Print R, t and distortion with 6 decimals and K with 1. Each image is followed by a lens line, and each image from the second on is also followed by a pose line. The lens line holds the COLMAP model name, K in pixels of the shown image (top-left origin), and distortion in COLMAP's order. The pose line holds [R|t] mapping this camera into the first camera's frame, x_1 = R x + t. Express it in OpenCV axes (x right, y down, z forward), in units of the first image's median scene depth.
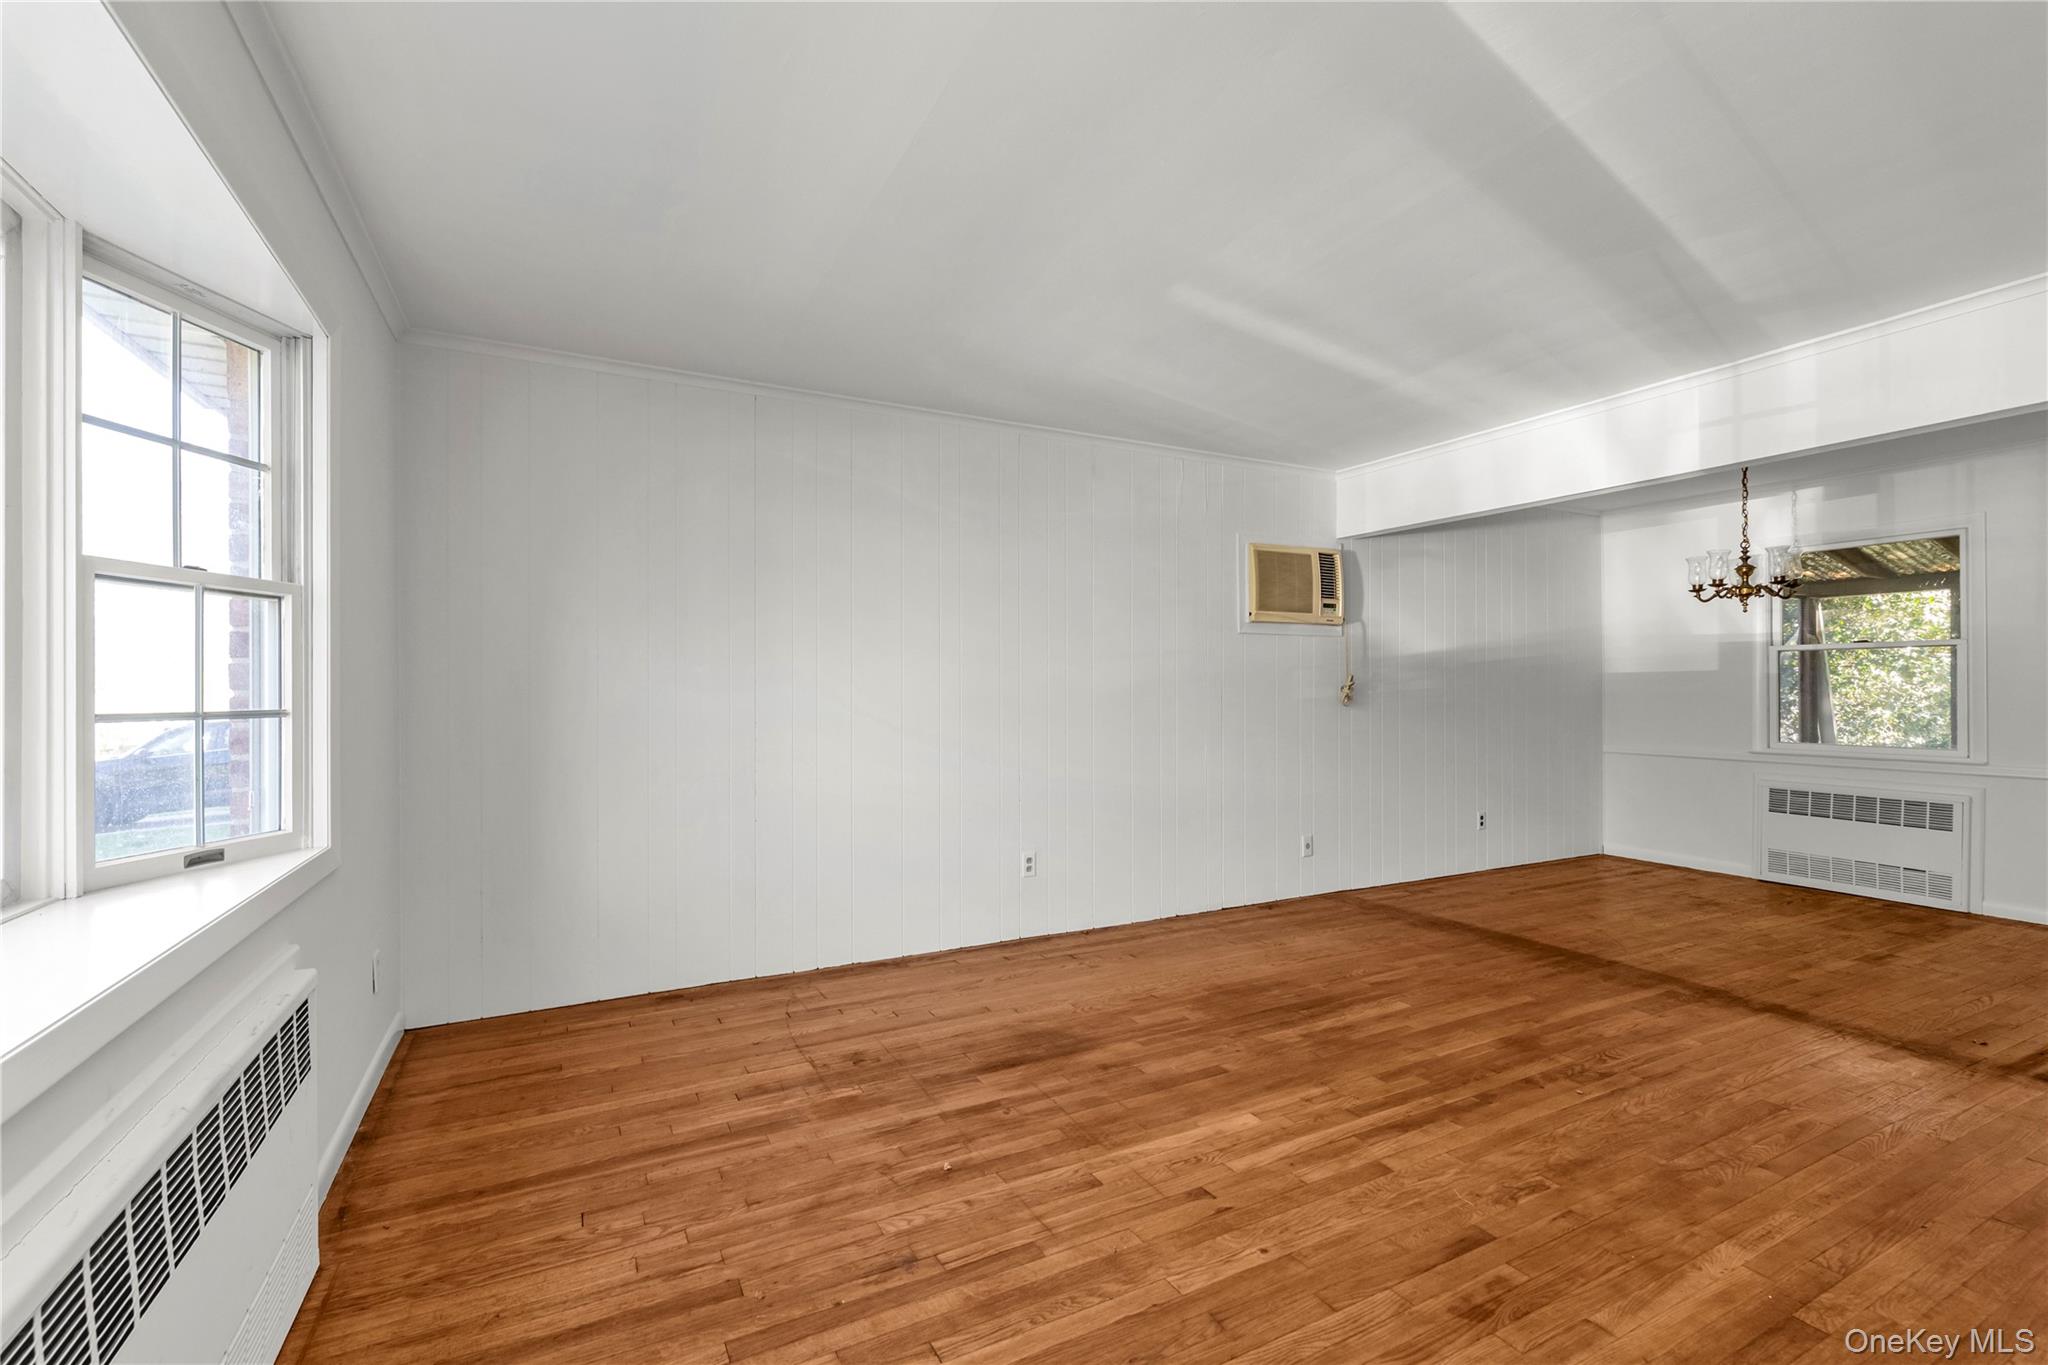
lens RADIAL K [[894.1, 0, 1037.0], [0, 894.1, 686.5], [0, 0, 1]] dist [0.001714, 0.000205]
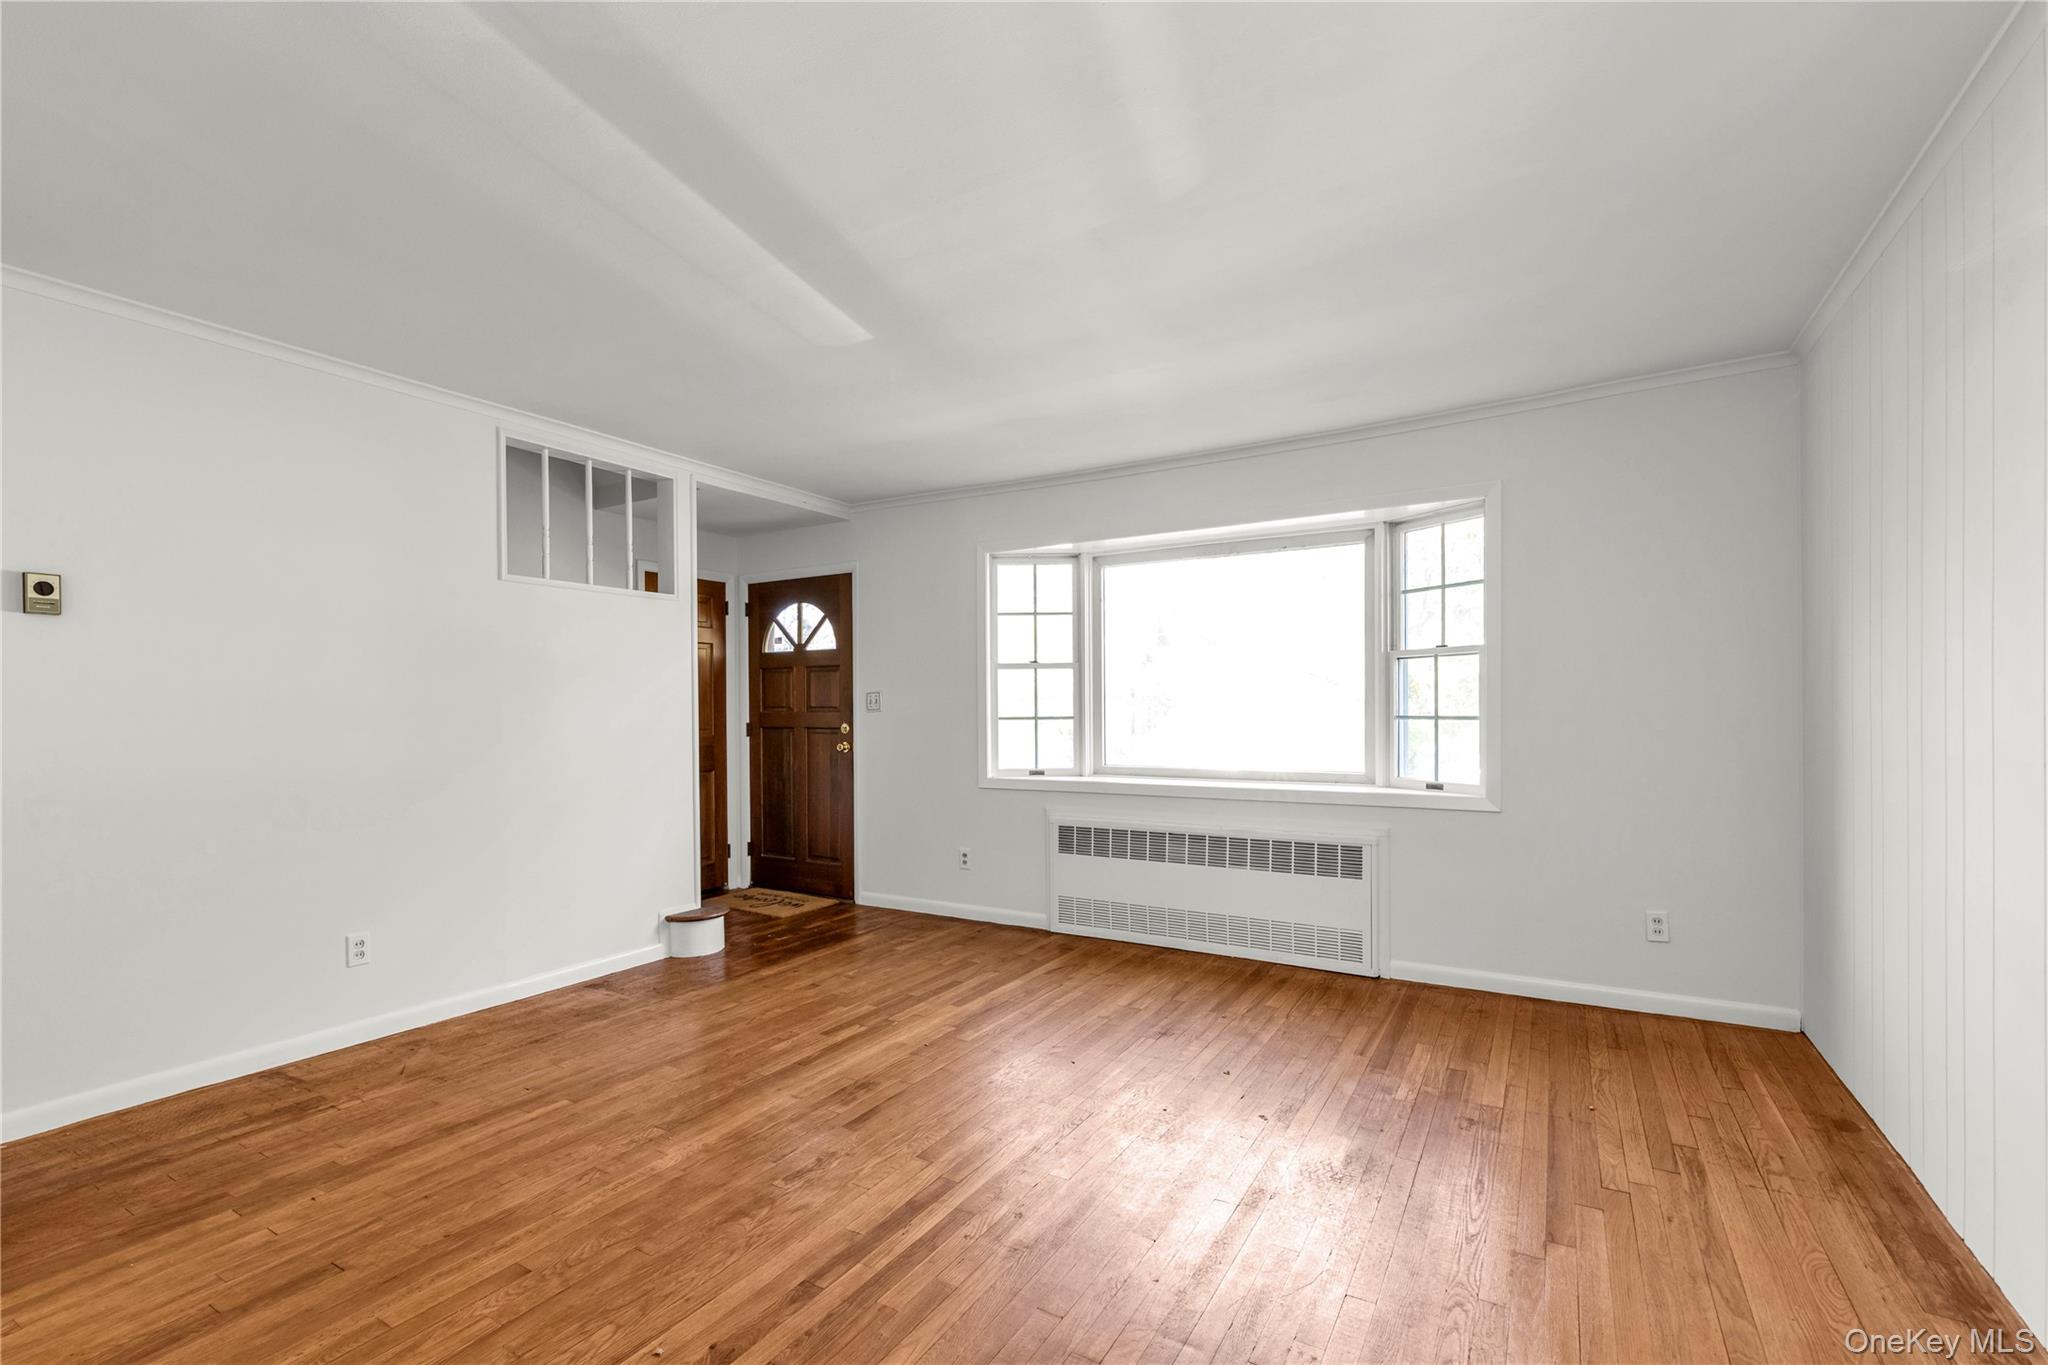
lens RADIAL K [[894.1, 0, 1018.7], [0, 894.1, 721.7], [0, 0, 1]] dist [0.001714, 0.000205]
pose [[-0.861891, 0.015362, -0.506861, 0.548536], [0.011277, 0.999874, 0.011128, 0.001055], [0.506969, 0.003875, -0.861956, 1.313057]]
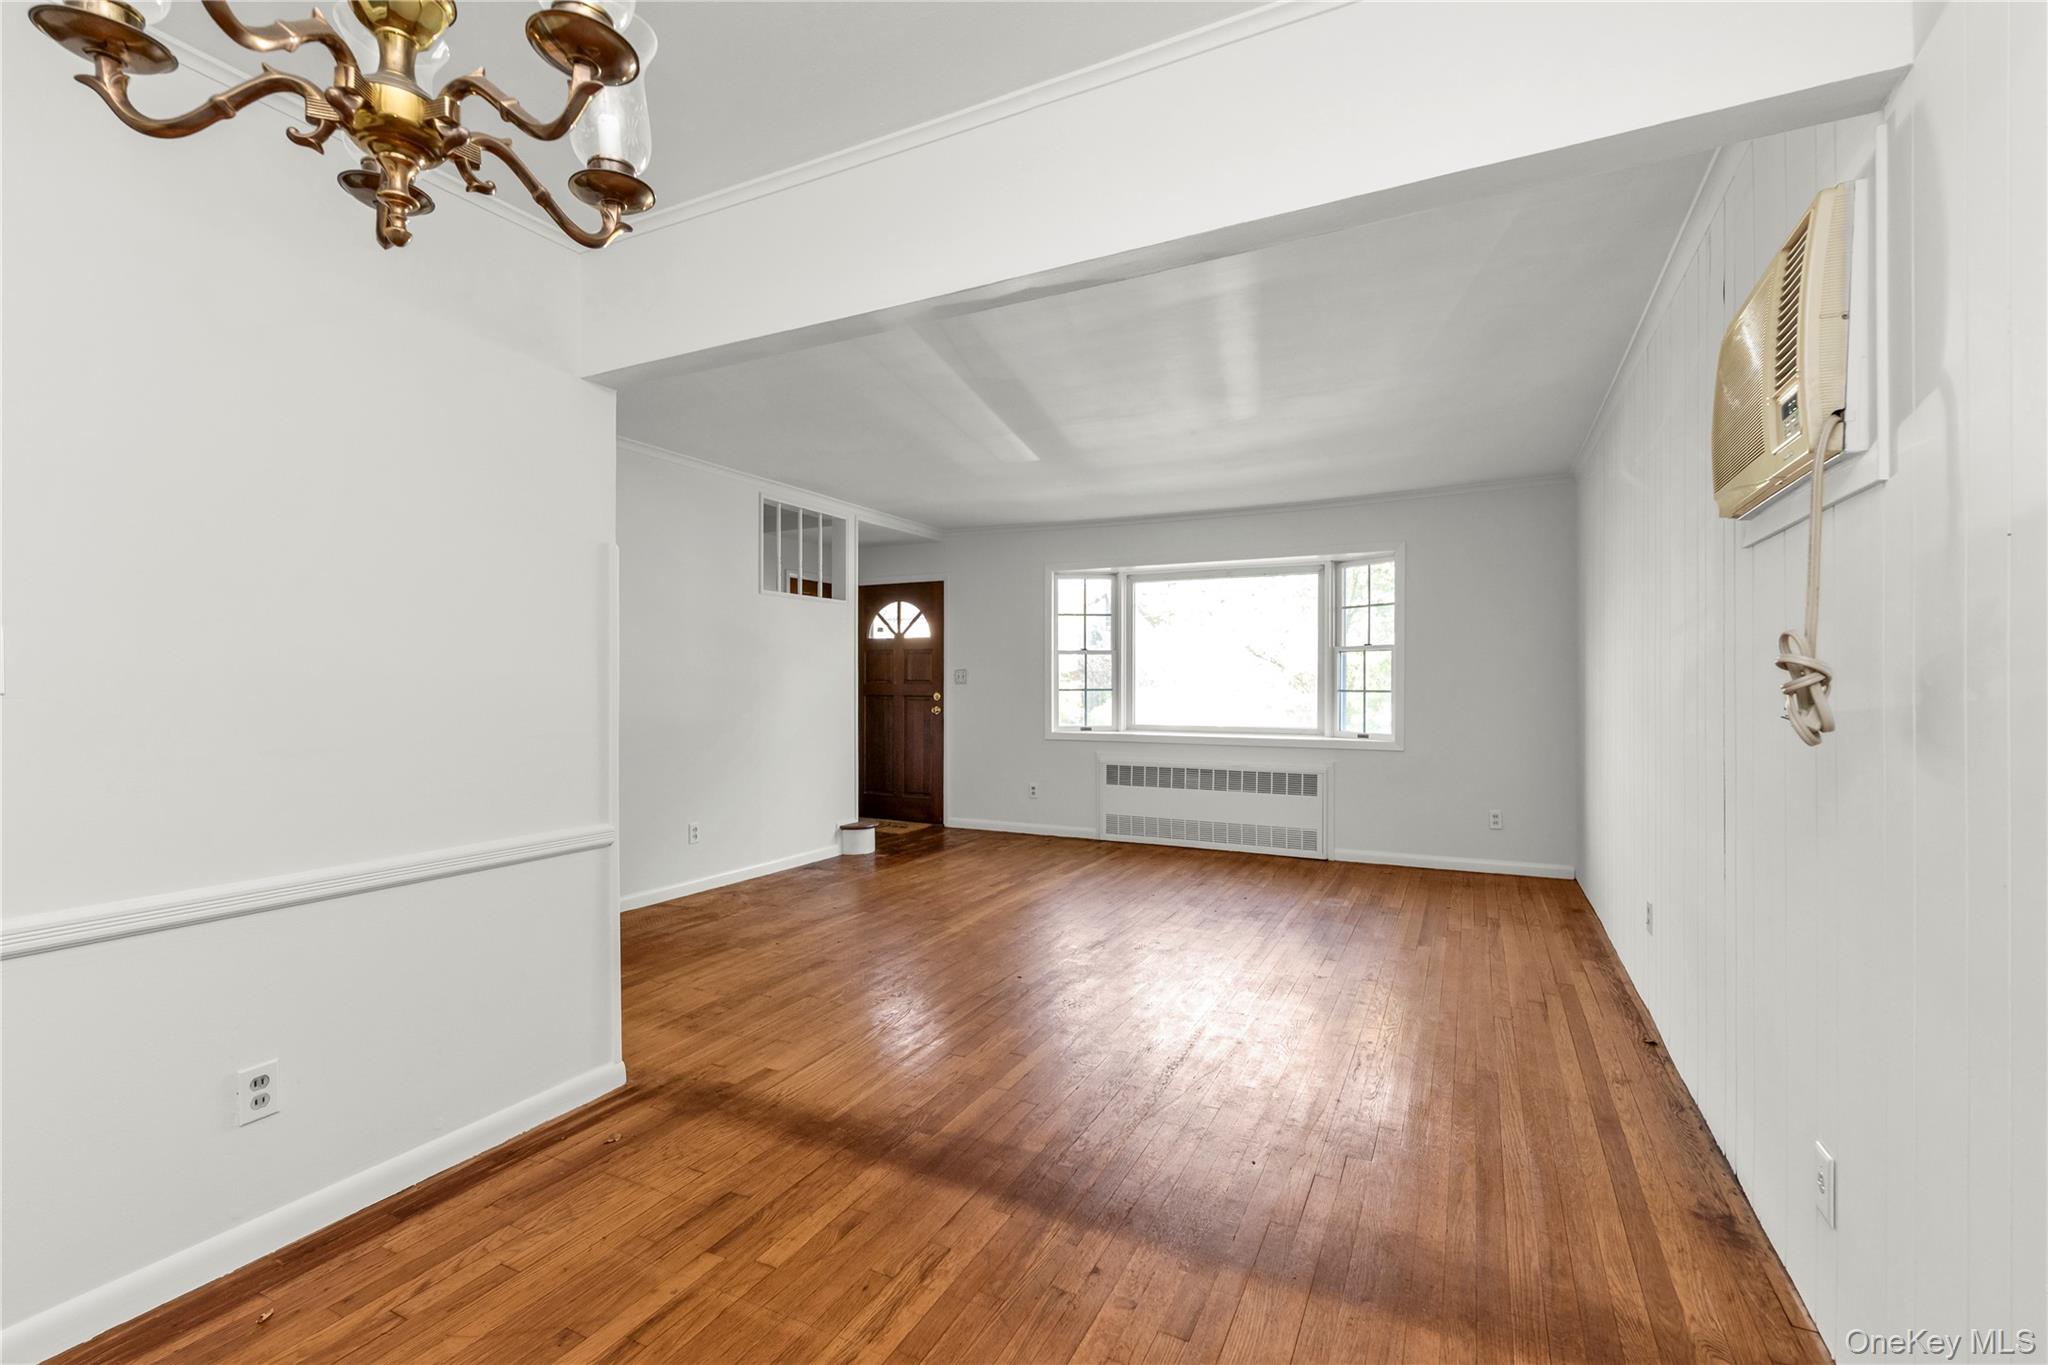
lens RADIAL K [[894.1, 0, 1017.8], [0, 894.1, 693.1], [0, 0, 1]] dist [0.001714, 0.000205]
pose [[-0.822423, 0.005749, -0.568847, 1.091088], [0.002170, 0.999973, 0.006969, 0.004554], [0.568872, 0.004497, -0.822414, 1.670921]]
